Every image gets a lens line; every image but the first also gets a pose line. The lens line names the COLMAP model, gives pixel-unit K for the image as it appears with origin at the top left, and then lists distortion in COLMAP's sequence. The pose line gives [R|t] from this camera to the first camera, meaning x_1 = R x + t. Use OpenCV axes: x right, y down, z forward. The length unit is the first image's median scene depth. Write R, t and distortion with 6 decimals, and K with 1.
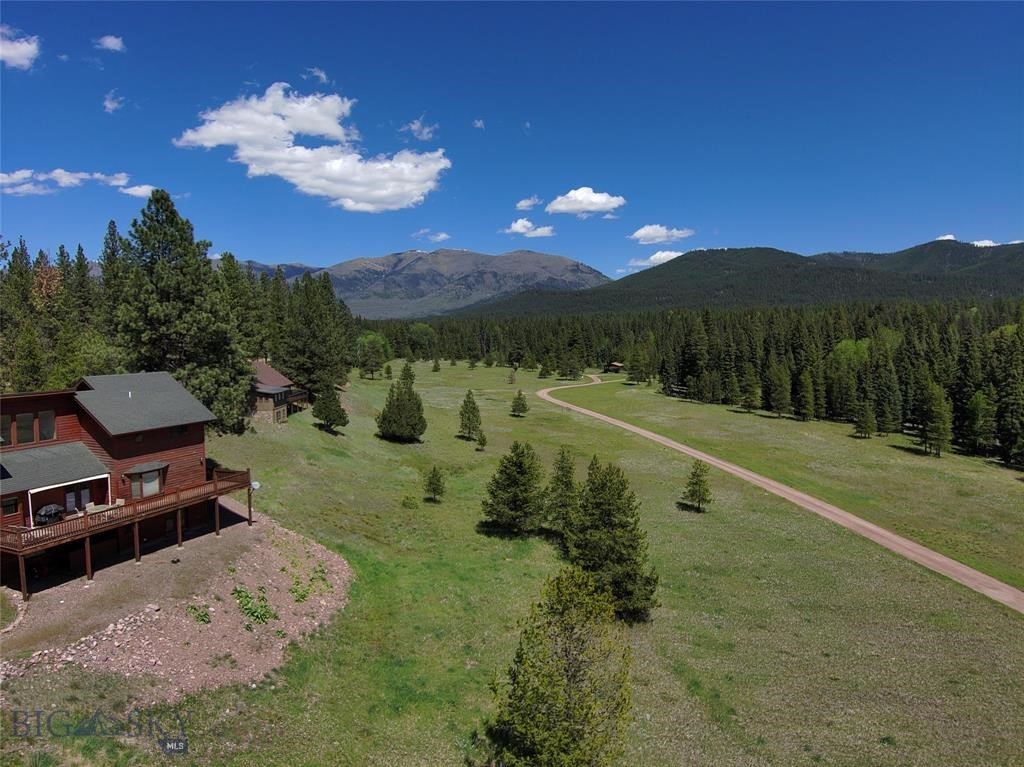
lens RADIAL K [[605.4, 0, 518.9], [0, 605.4, 381.4], [0, 0, 1]] dist [0.070295, -0.094091]
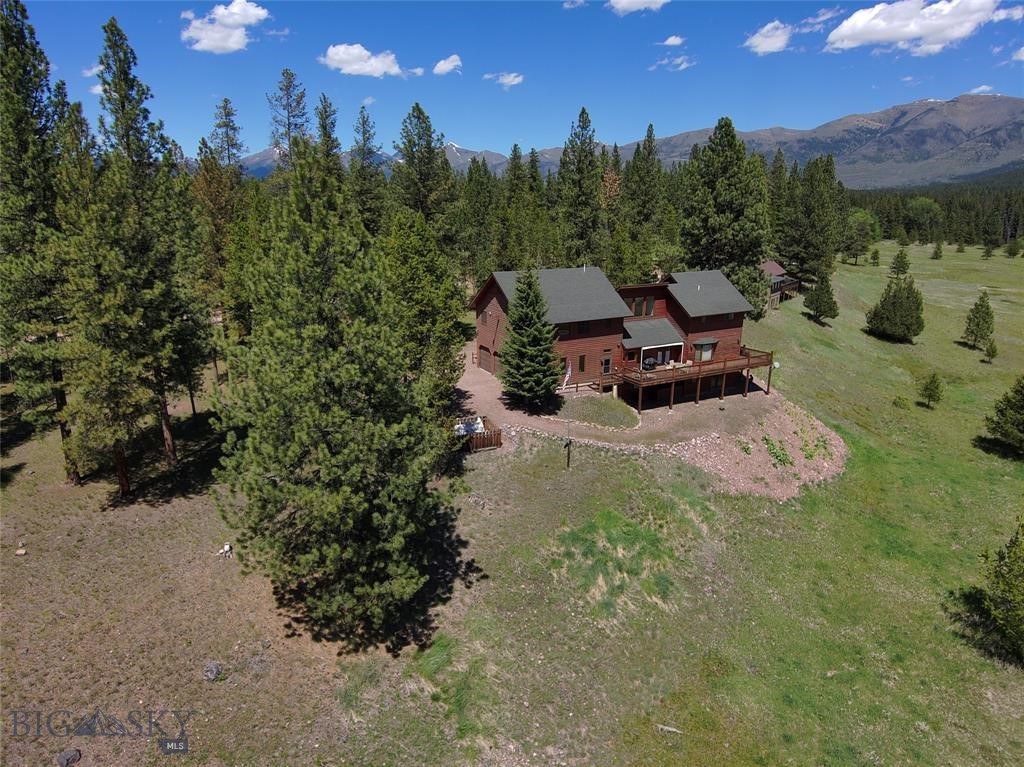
lens RADIAL K [[605.4, 0, 501.6], [0, 605.4, 381.4], [0, 0, 1]] dist [0.070295, -0.094091]
pose [[0.742978, 0.184740, -0.643315, -0.027055], [-0.049048, 0.973598, 0.222940, -0.054879], [0.667516, -0.134086, 0.732423, -0.330680]]
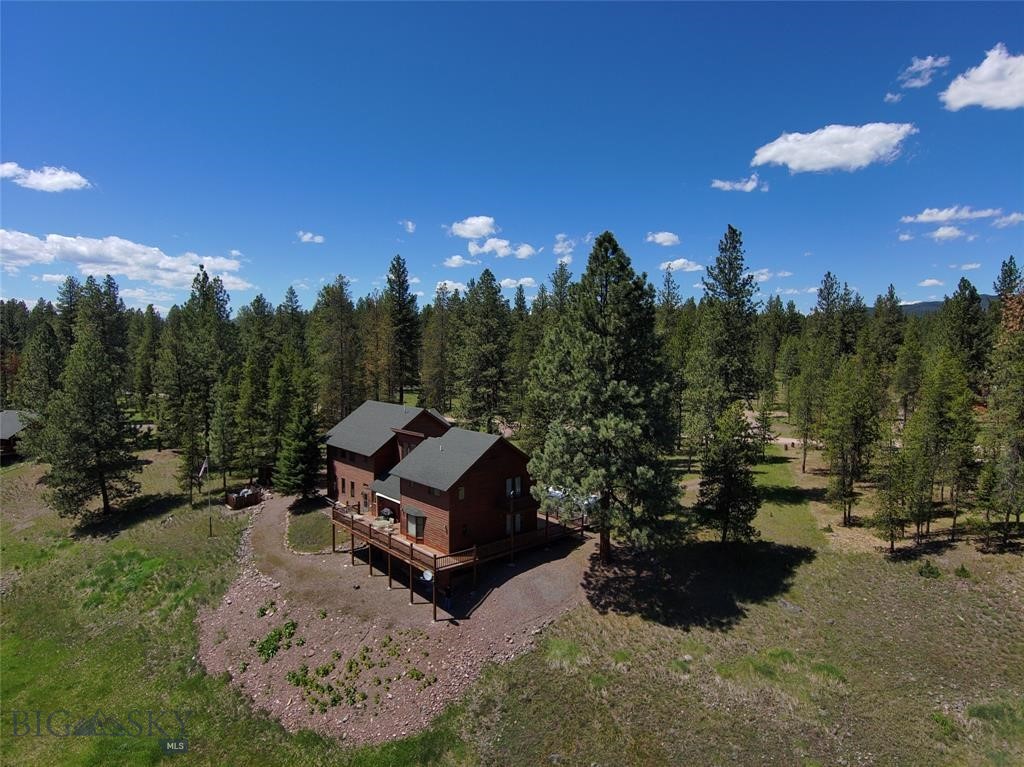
lens RADIAL K [[605.4, 0, 516.6], [0, 605.4, 382.1], [0, 0, 1]] dist [0.070295, -0.094091]
pose [[-0.475642, 0.058571, -0.877687, 0.271766], [-0.066776, 0.992497, 0.102420, -0.211495], [0.877101, 0.107323, -0.468162, 1.524607]]
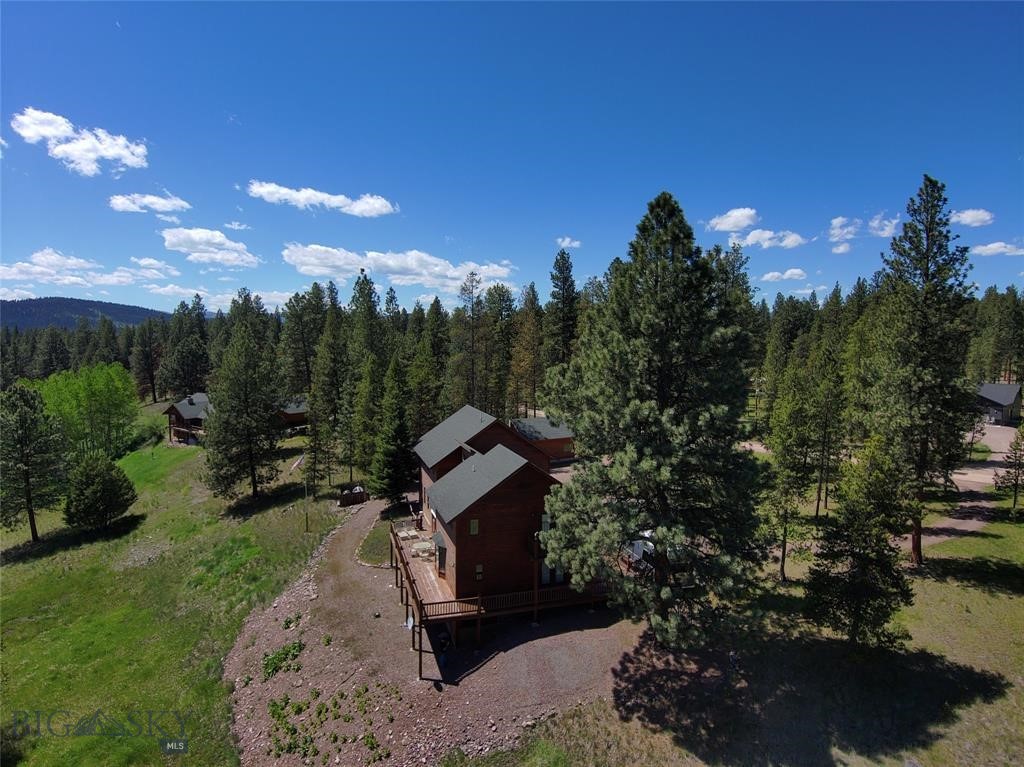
lens RADIAL K [[605.4, 0, 517.4], [0, 605.4, 383.9], [0, 0, 1]] dist [0.070295, -0.094091]
pose [[-0.786165, 0.038888, -0.616791, -0.090255], [-0.053348, 0.990023, 0.130417, -0.224244], [0.615709, 0.135434, -0.776247, 1.645077]]
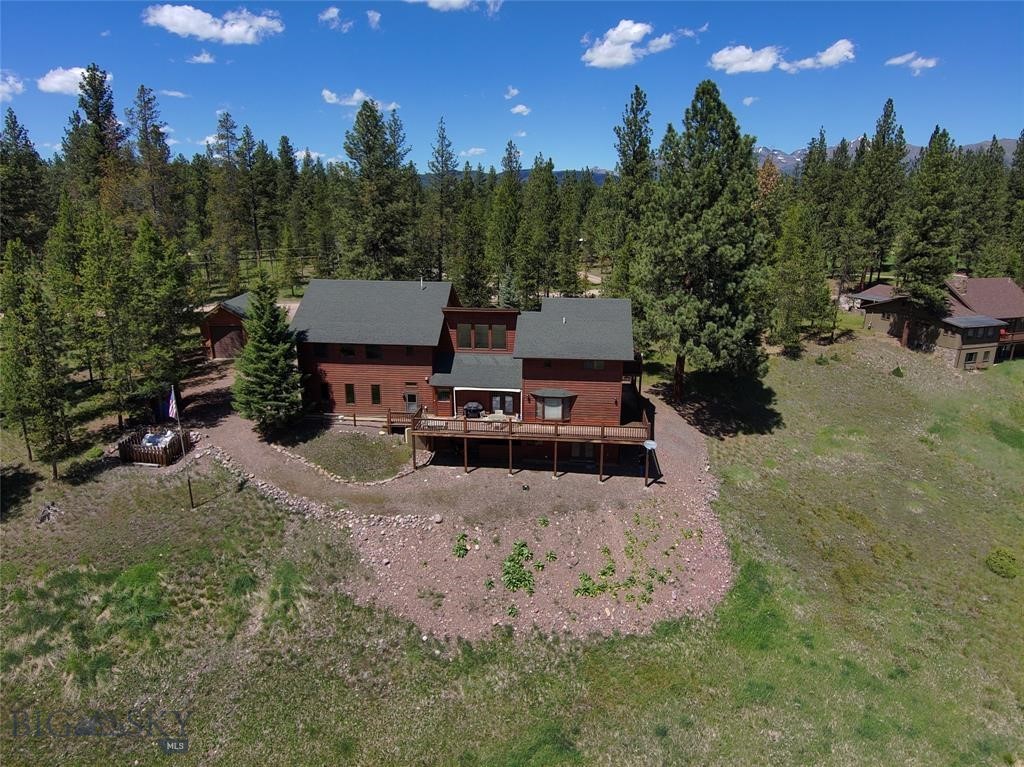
lens RADIAL K [[605.4, 0, 516.0], [0, 605.4, 379.2], [0, 0, 1]] dist [0.070295, -0.094091]
pose [[0.259354, 0.258072, -0.930663, 0.296467], [-0.077003, 0.966095, 0.246438, -0.118014], [0.962708, 0.007750, 0.270432, 0.598256]]
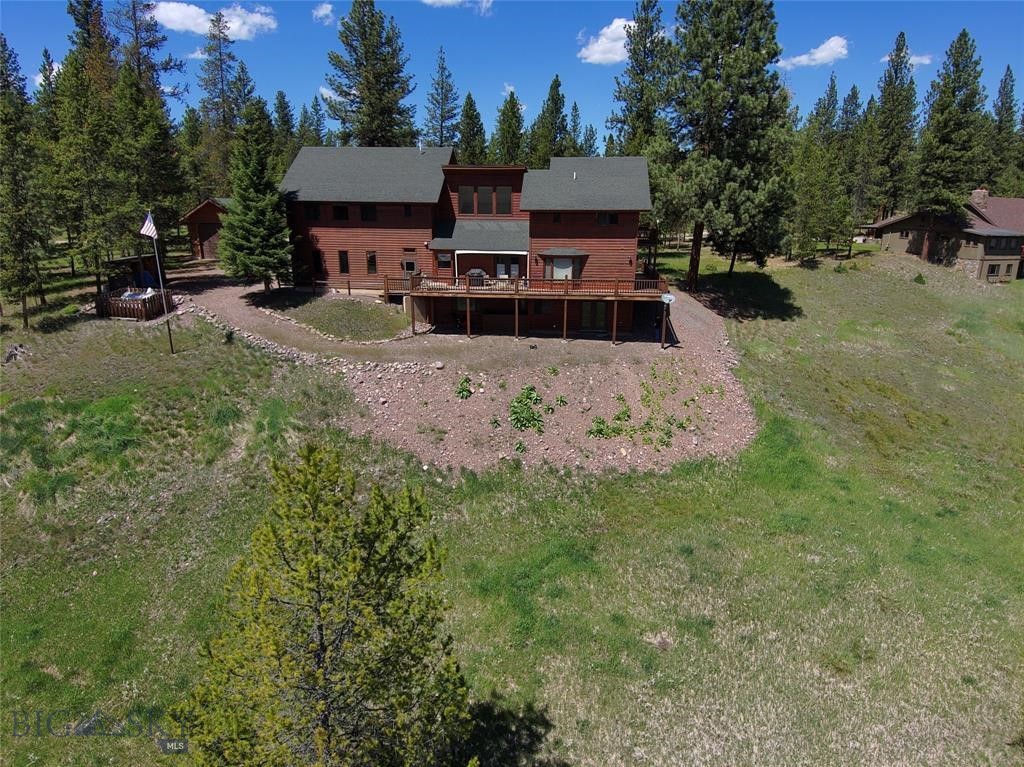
lens RADIAL K [[605.4, 0, 515.9], [0, 605.4, 379.2], [0, 0, 1]] dist [0.070295, -0.094091]
pose [[0.259284, 0.261855, -0.929625, 0.285853], [-0.077944, 0.965077, 0.250102, 0.090124], [0.962651, 0.007612, 0.270639, 0.608085]]
